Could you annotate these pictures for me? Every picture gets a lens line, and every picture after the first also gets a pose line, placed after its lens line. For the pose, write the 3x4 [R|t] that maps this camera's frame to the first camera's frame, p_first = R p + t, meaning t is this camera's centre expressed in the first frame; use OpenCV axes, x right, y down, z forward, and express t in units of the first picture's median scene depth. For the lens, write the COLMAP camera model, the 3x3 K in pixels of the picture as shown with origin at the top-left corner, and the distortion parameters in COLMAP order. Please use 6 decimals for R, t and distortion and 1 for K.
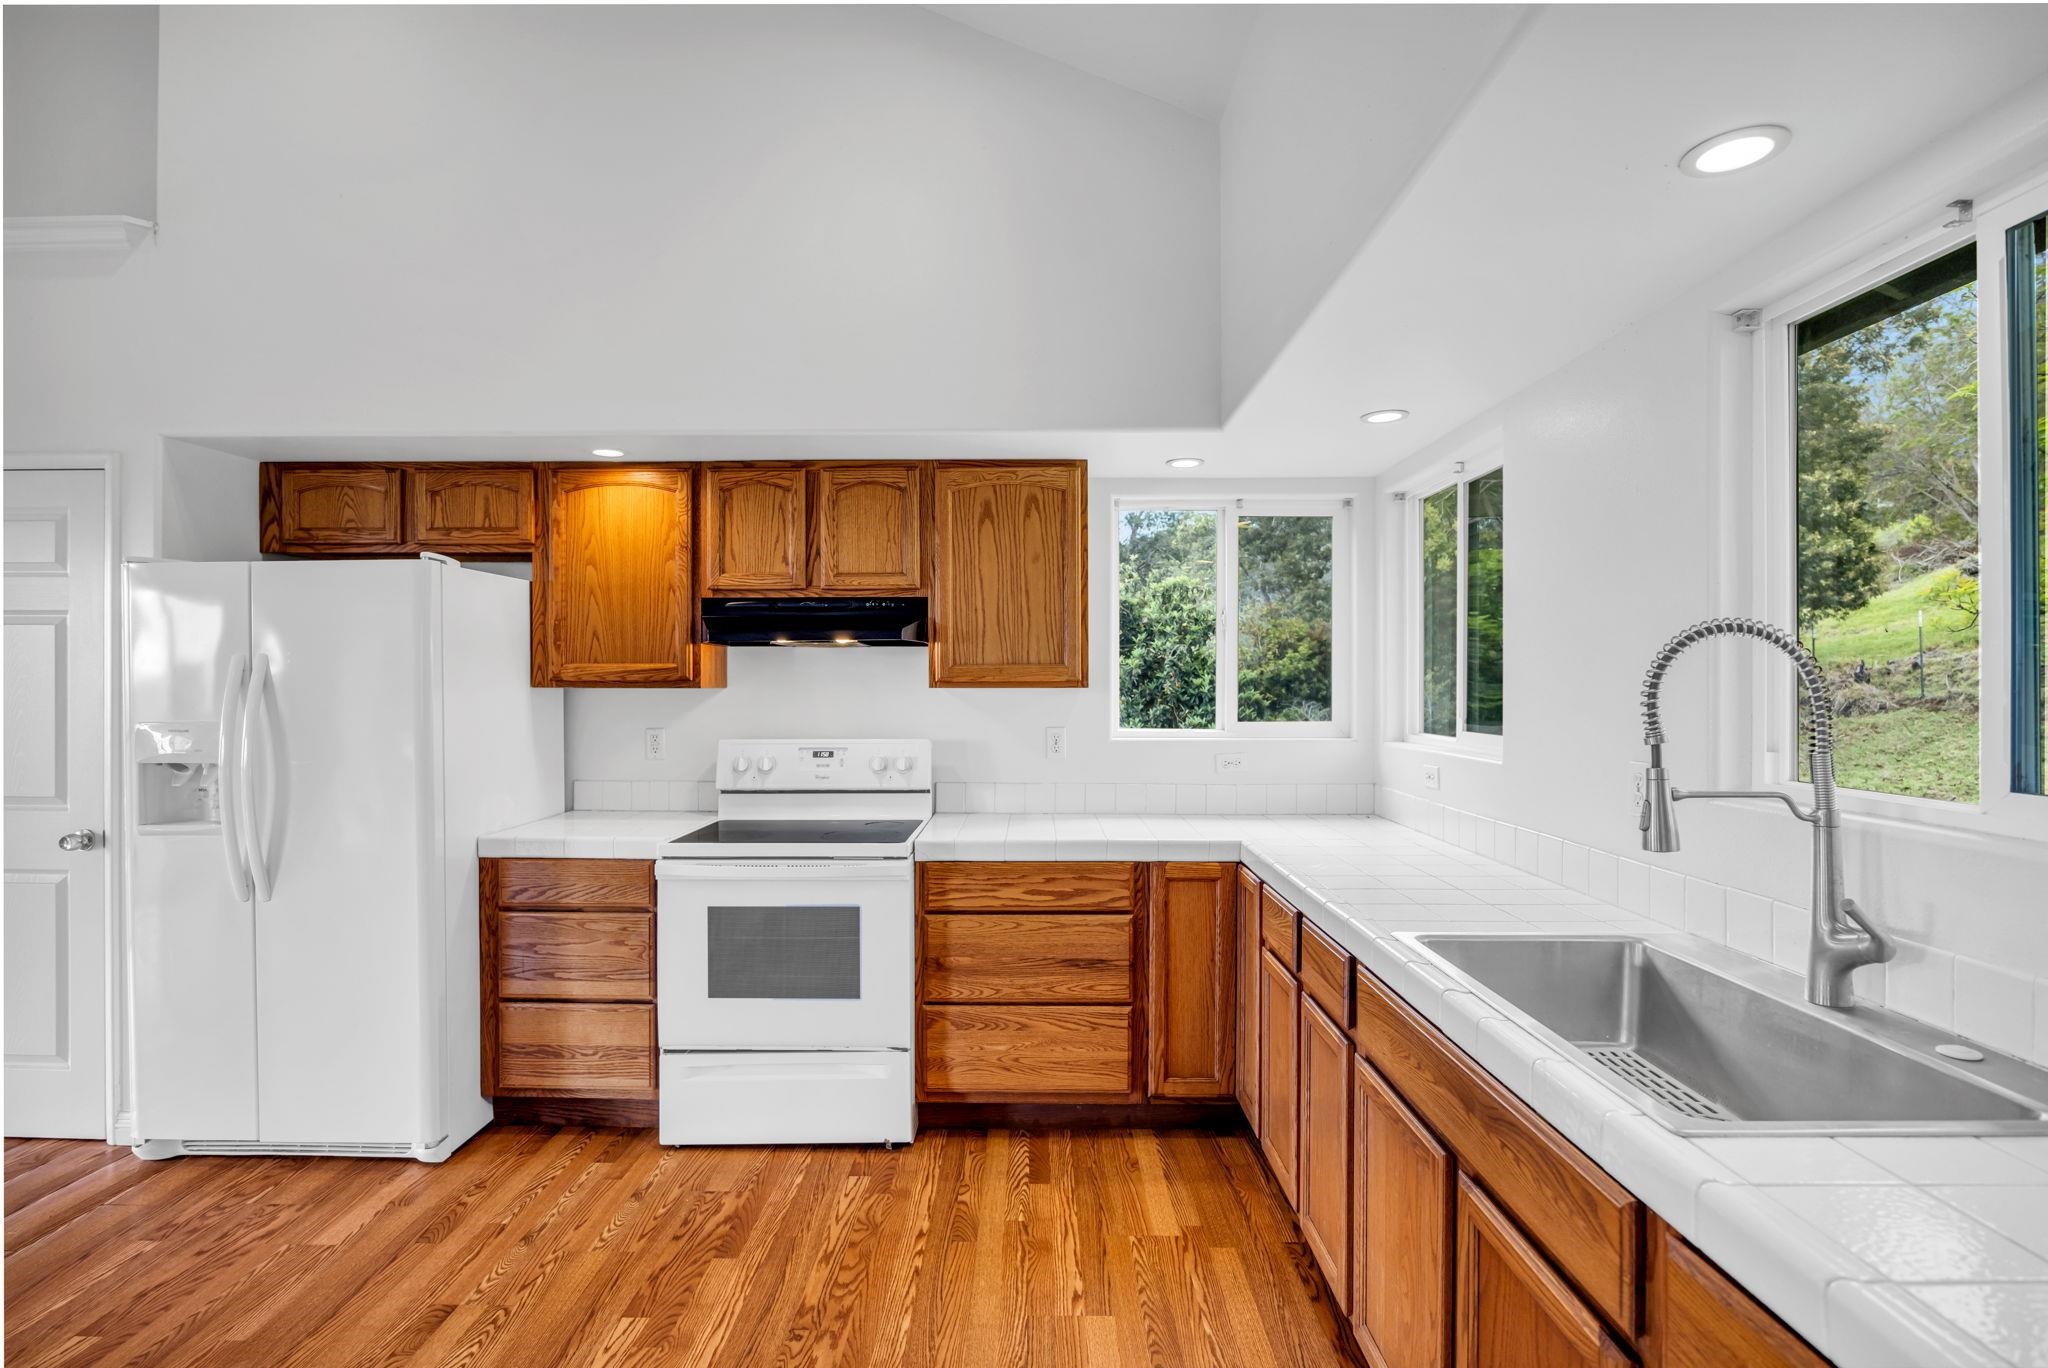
lens RADIAL K [[992.0, 0, 1018.6], [0, 992.0, 684.7], [0, 0, 1]] dist [-0.014353, 0.000291]
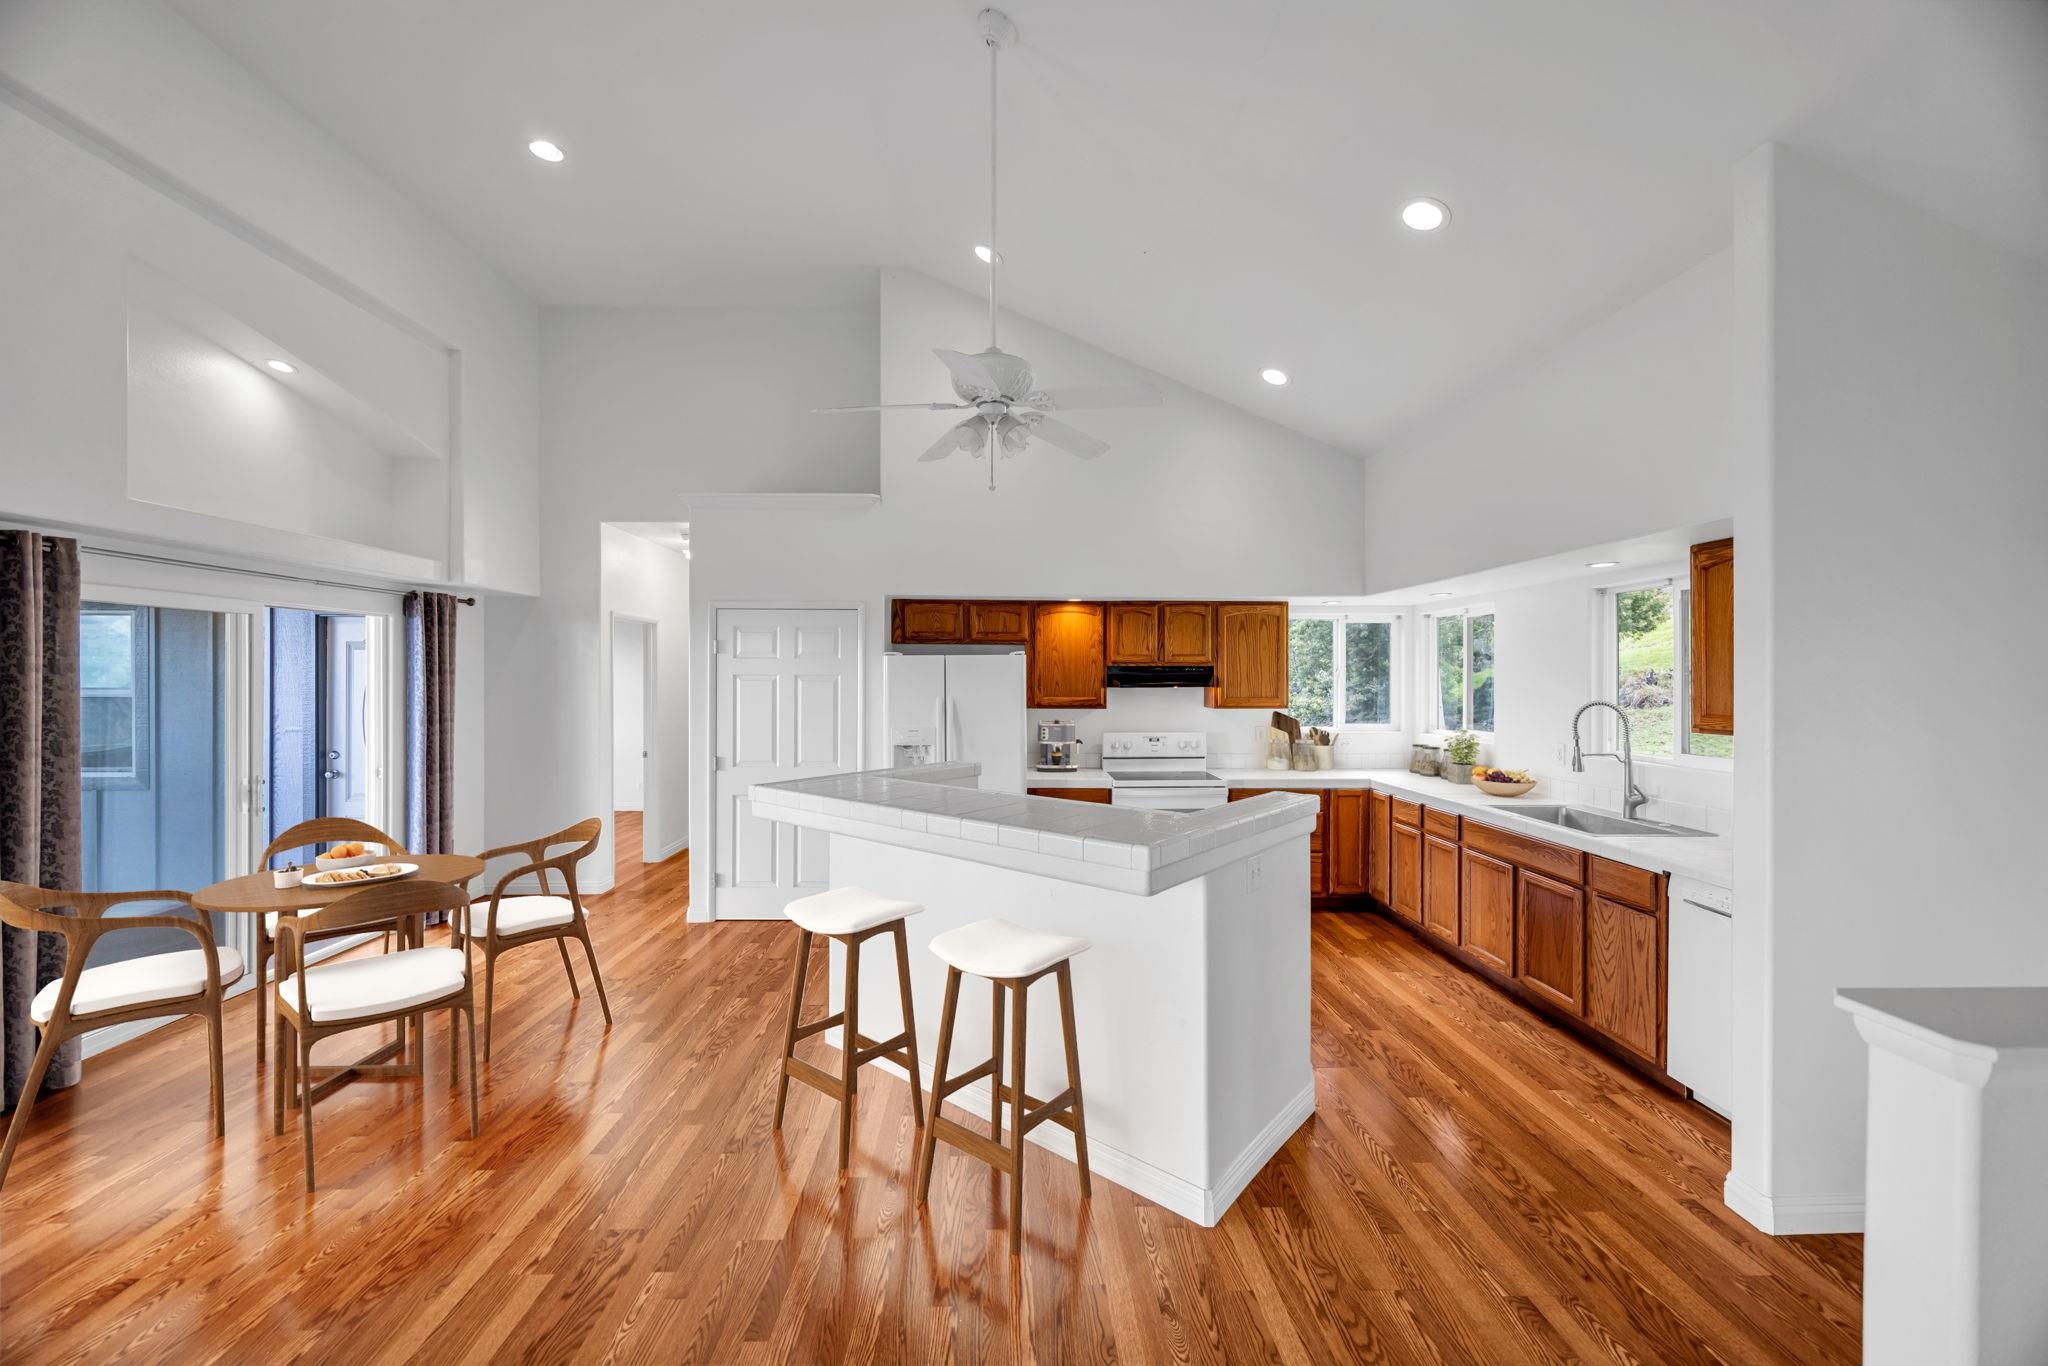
lens RADIAL K [[798.8, 0, 1017.2], [0, 798.8, 679.4], [0, 0, 1]] dist [-0.000860, 0.000078]
pose [[0.999331, 0.001372, 0.036560, -0.579197], [-0.001424, 0.999998, 0.001397, -0.061646], [-0.036558, -0.001448, 0.999330, -0.699920]]
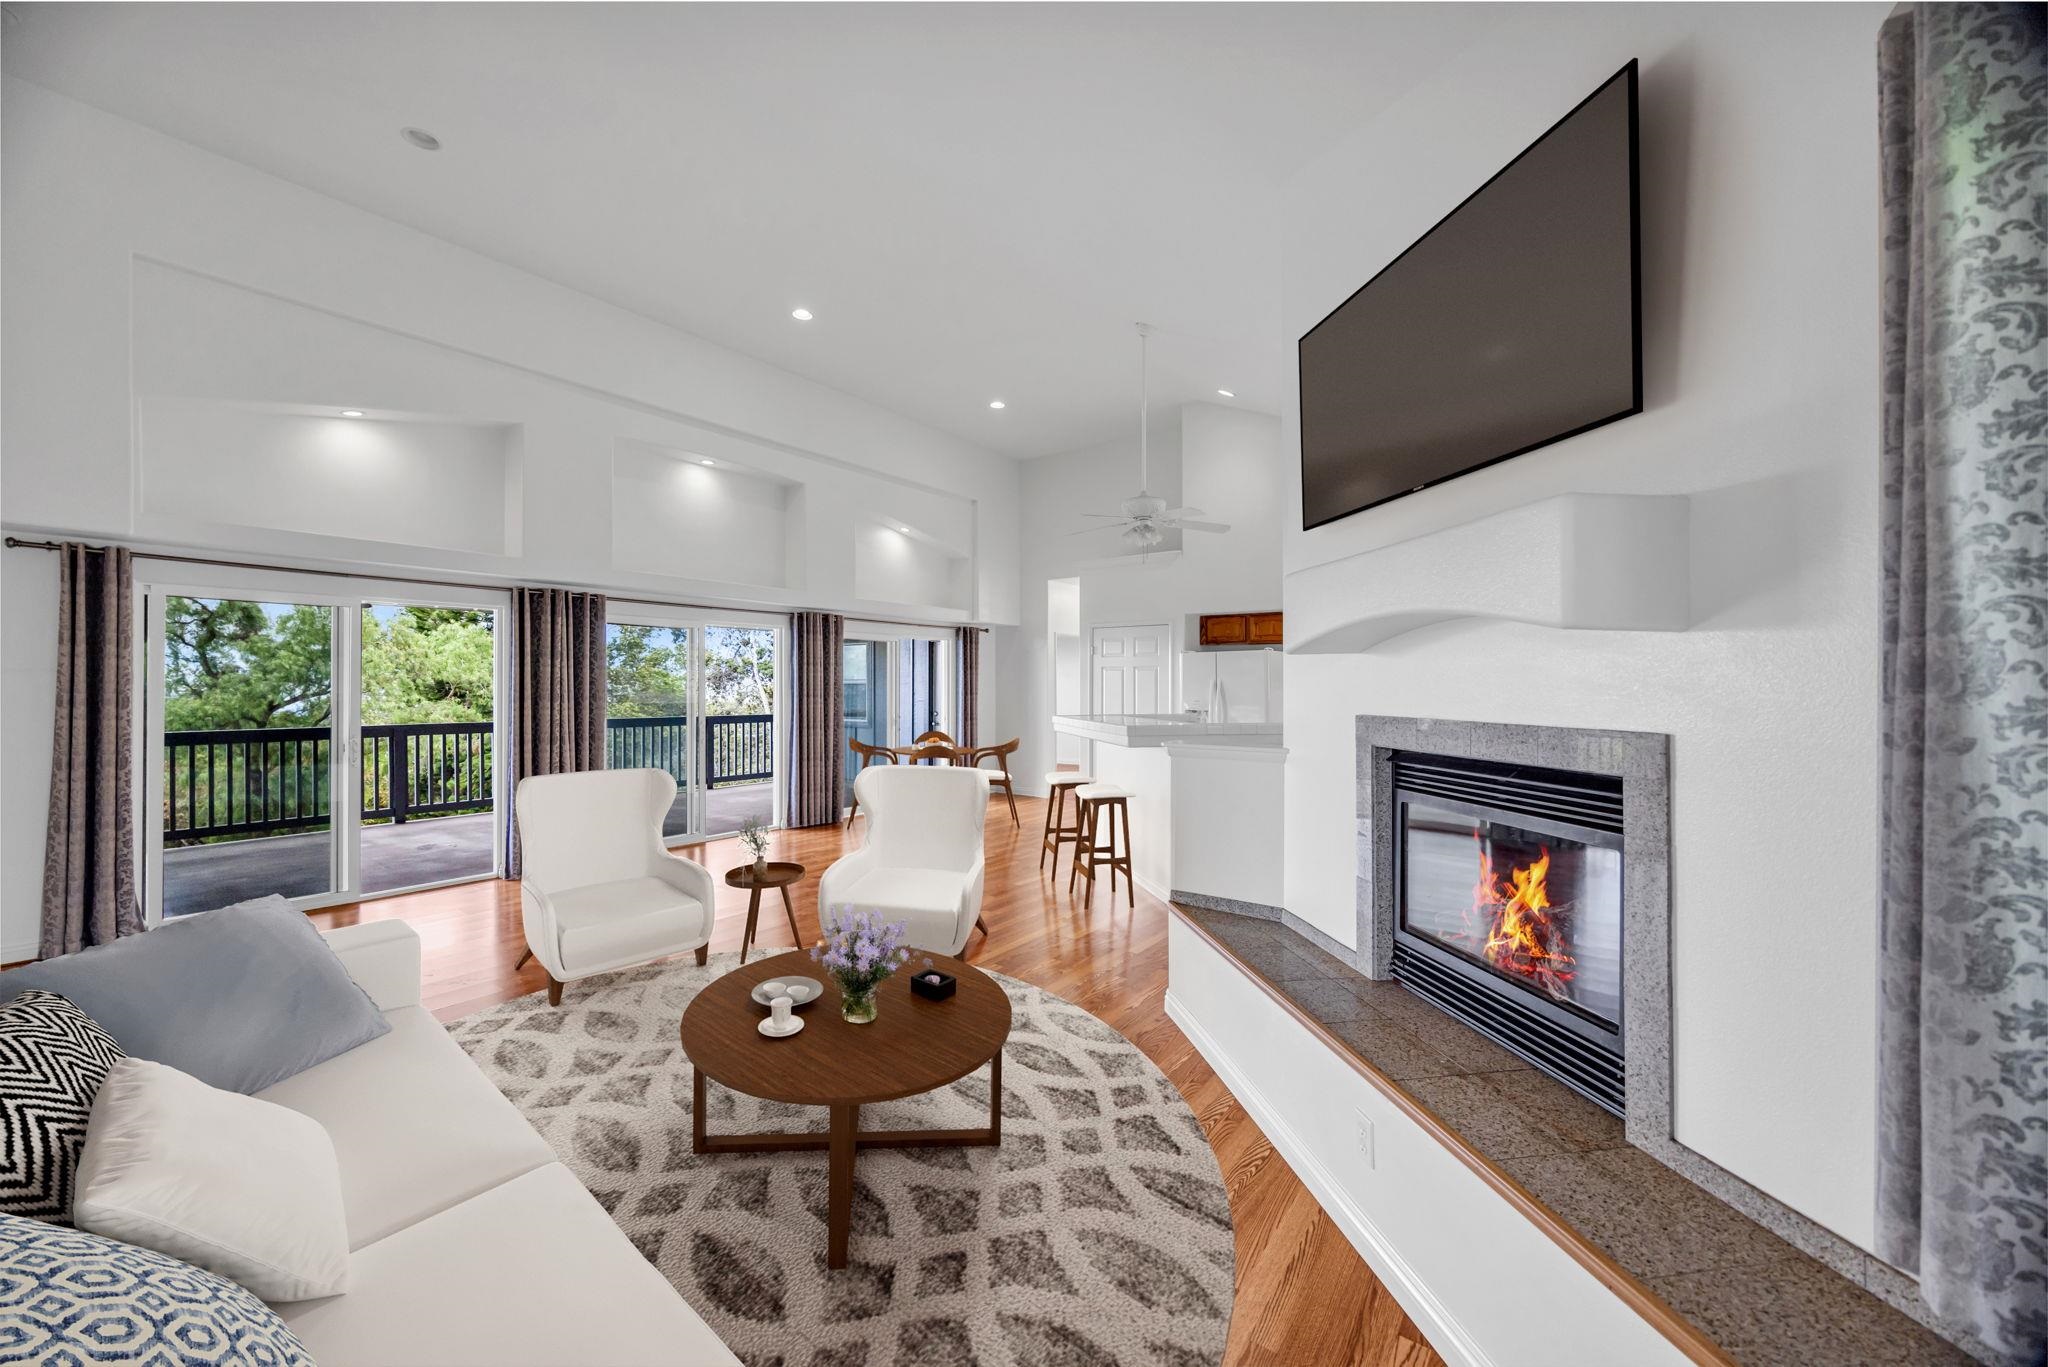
lens RADIAL K [[798.8, 0, 1017.2], [0, 798.8, 679.9], [0, 0, 1]] dist [-0.000860, 0.000078]
pose [[0.794029, -0.002325, -0.607876, 0.303682], [-0.004110, 0.999949, -0.009193, 0.000095], [0.607867, 0.009798, 0.793979, -1.367062]]
